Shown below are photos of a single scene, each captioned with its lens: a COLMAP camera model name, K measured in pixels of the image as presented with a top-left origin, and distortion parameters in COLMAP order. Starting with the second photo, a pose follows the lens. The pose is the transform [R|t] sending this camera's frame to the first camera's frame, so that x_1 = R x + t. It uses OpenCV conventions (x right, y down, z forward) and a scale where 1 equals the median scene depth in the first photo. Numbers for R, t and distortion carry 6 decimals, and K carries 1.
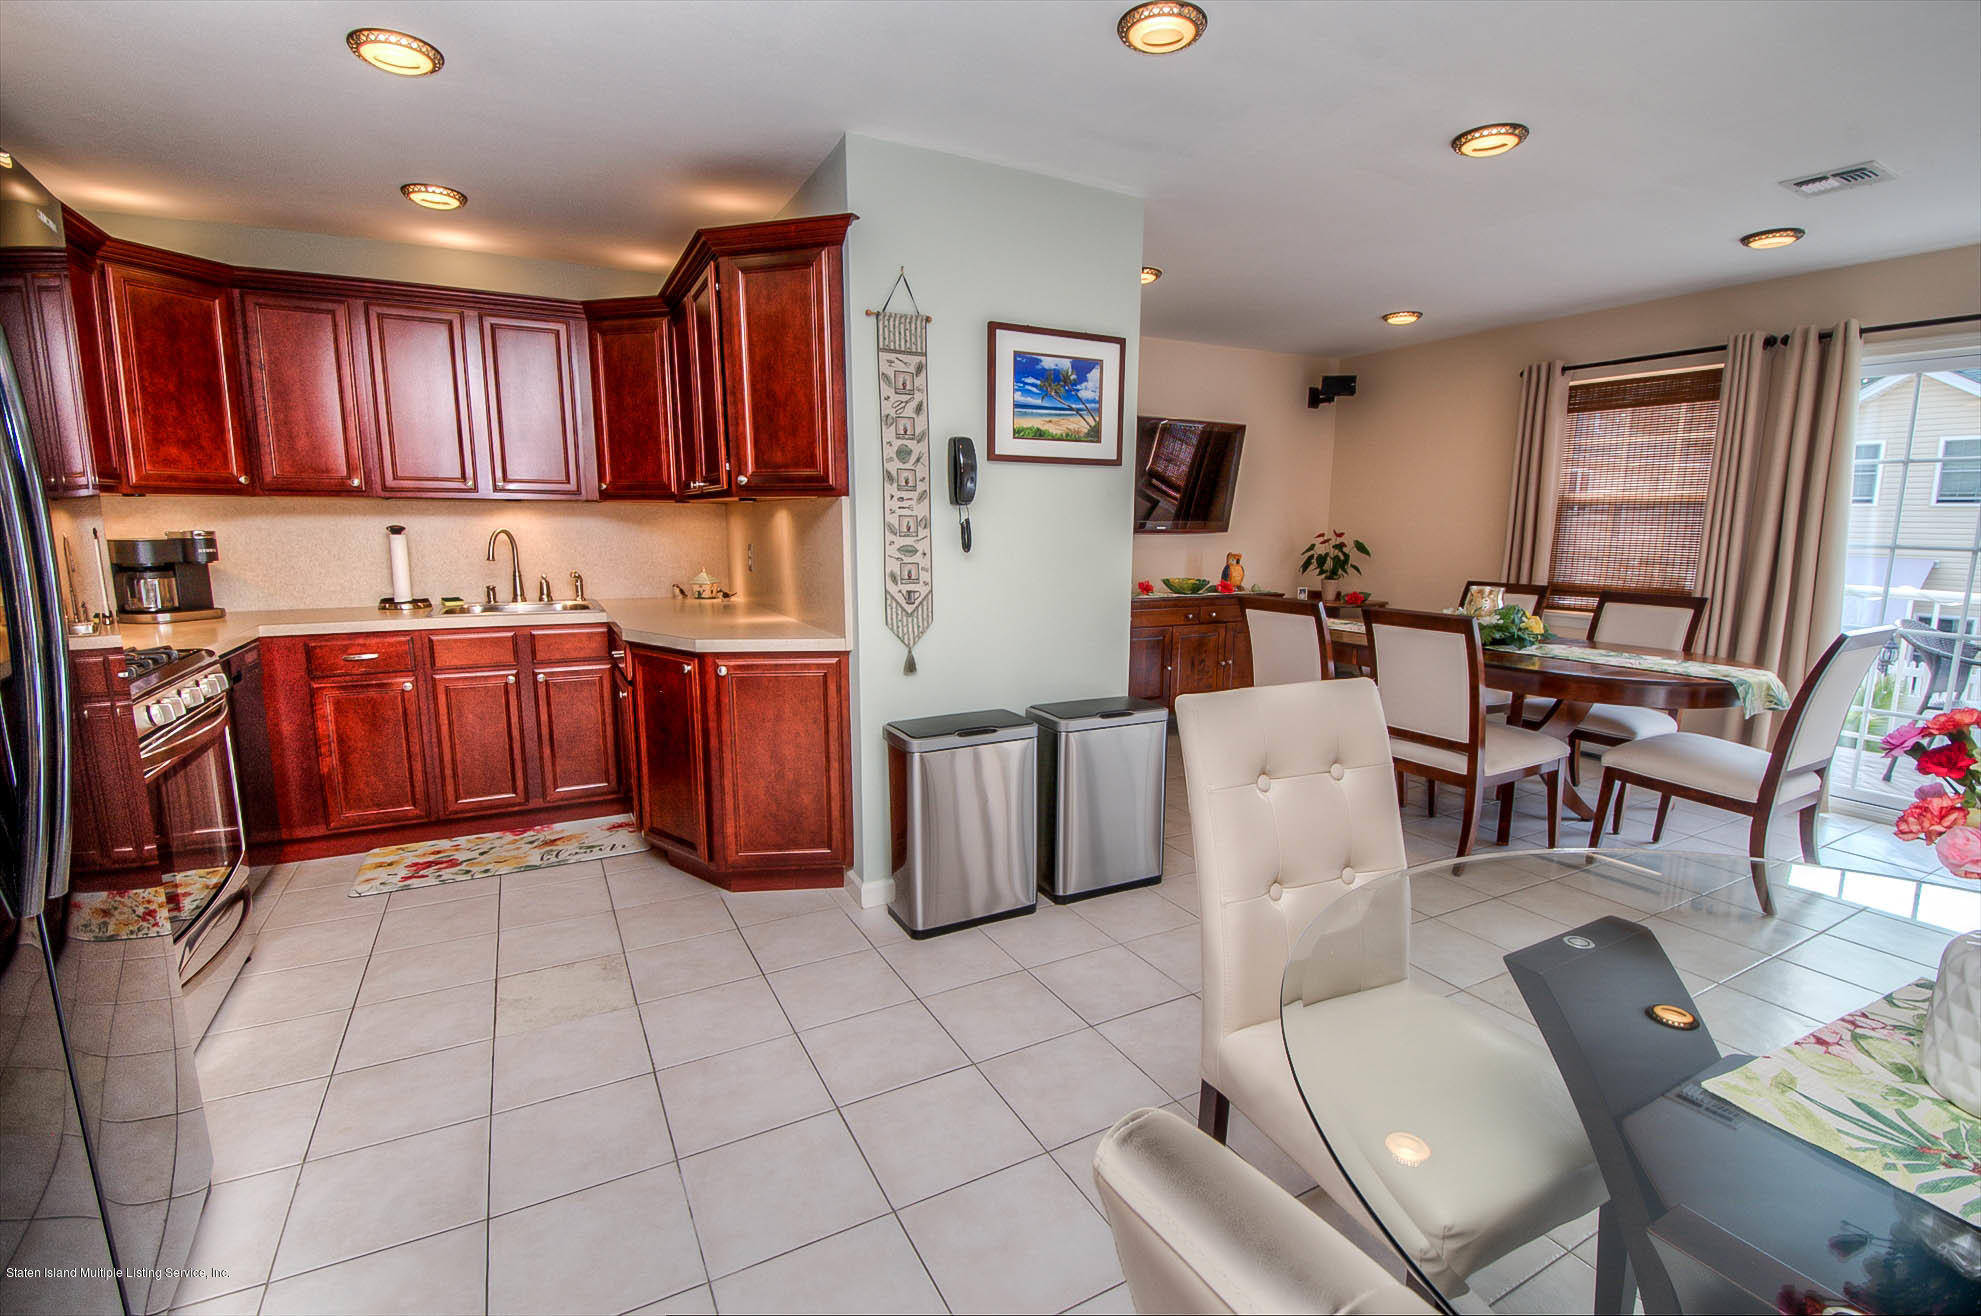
lens RADIAL K [[878.3, 0, 1013.0], [0, 878.3, 657.5], [0, 0, 1]] dist [-0.002887, -0.010124]
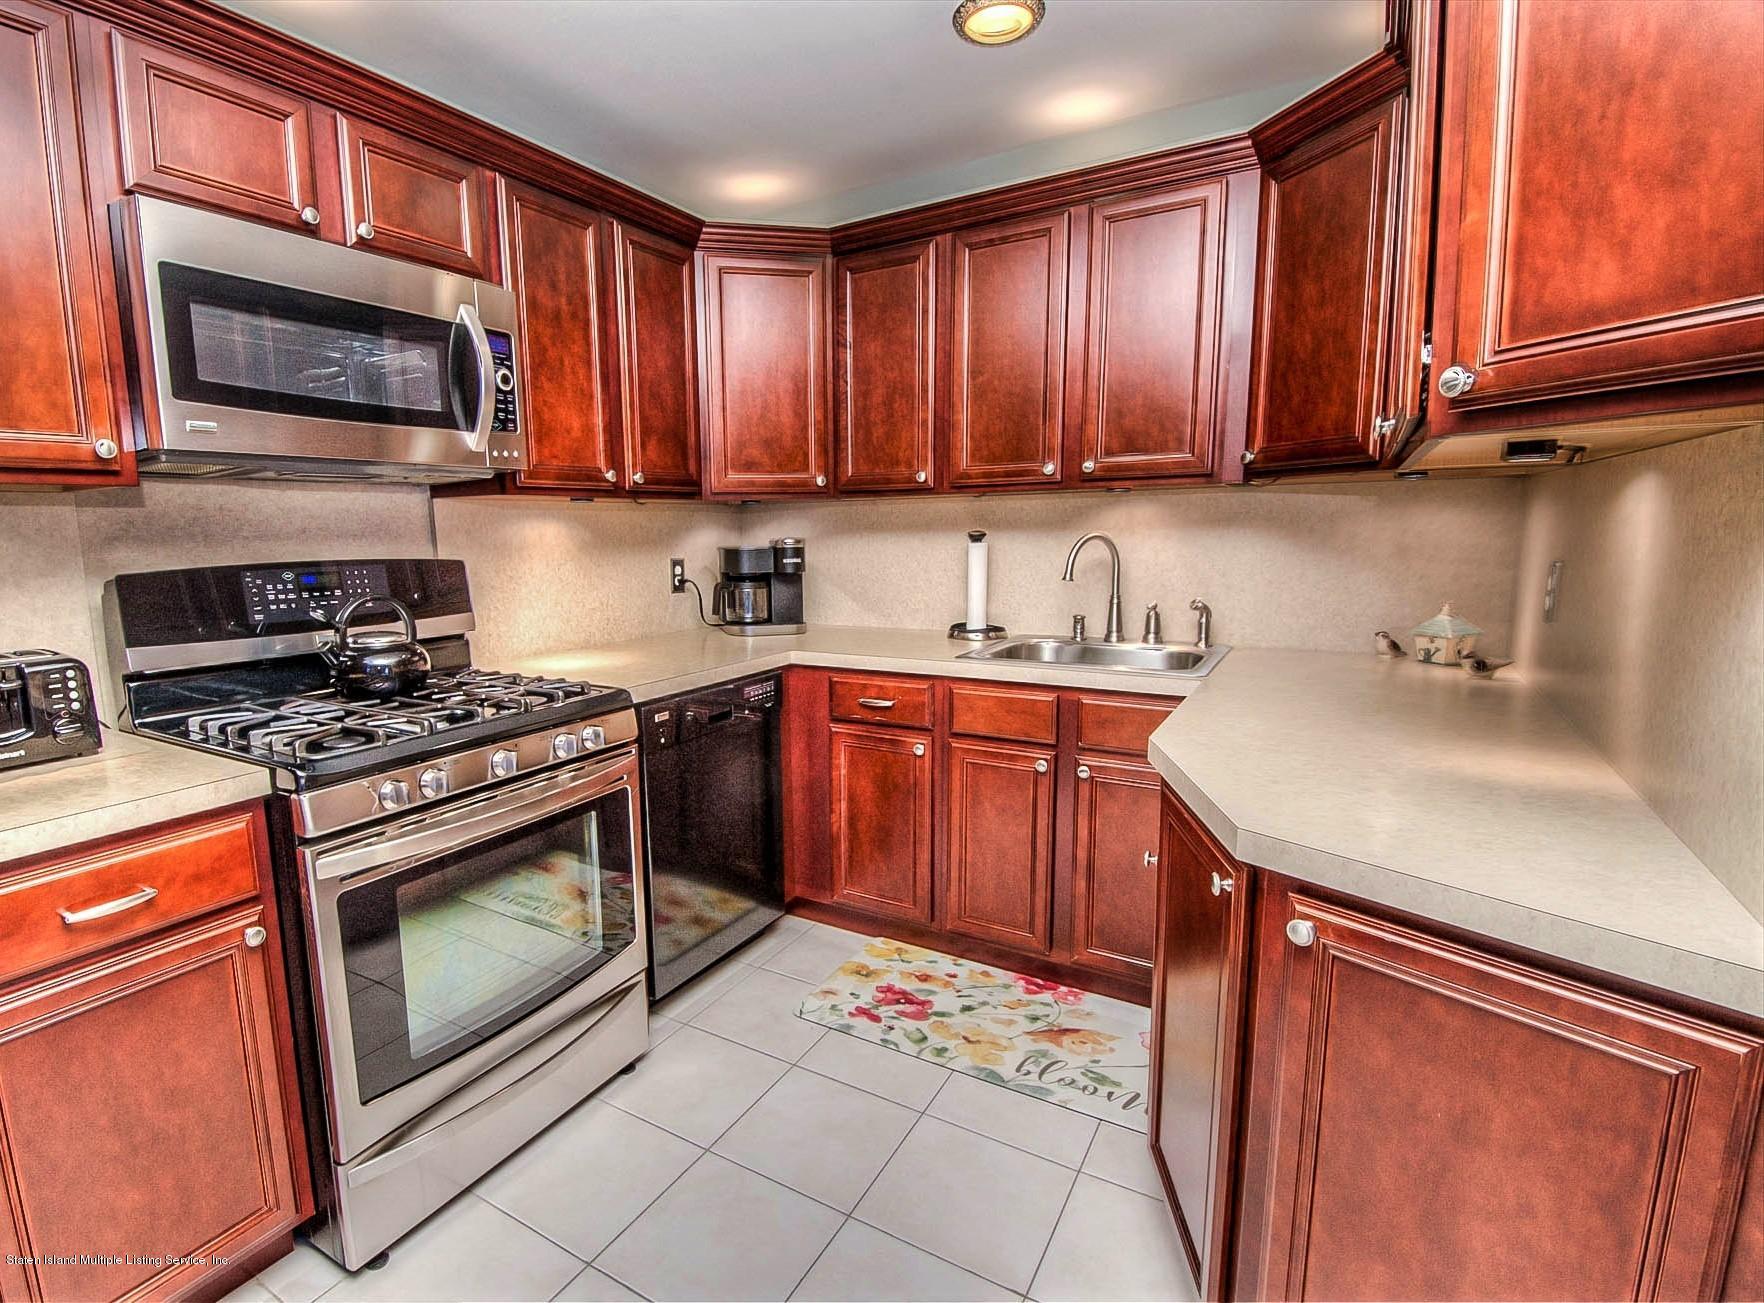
lens RADIAL K [[859.8, 0, 795.5], [0, 859.8, 659.7], [0, 0, 1]] dist [0.024199, -0.022493]
pose [[0.473709, 0.118562, -0.872664, -0.121930], [-0.112749, 0.990907, 0.073423, -0.089608], [0.873434, 0.063611, 0.482769, 0.590876]]
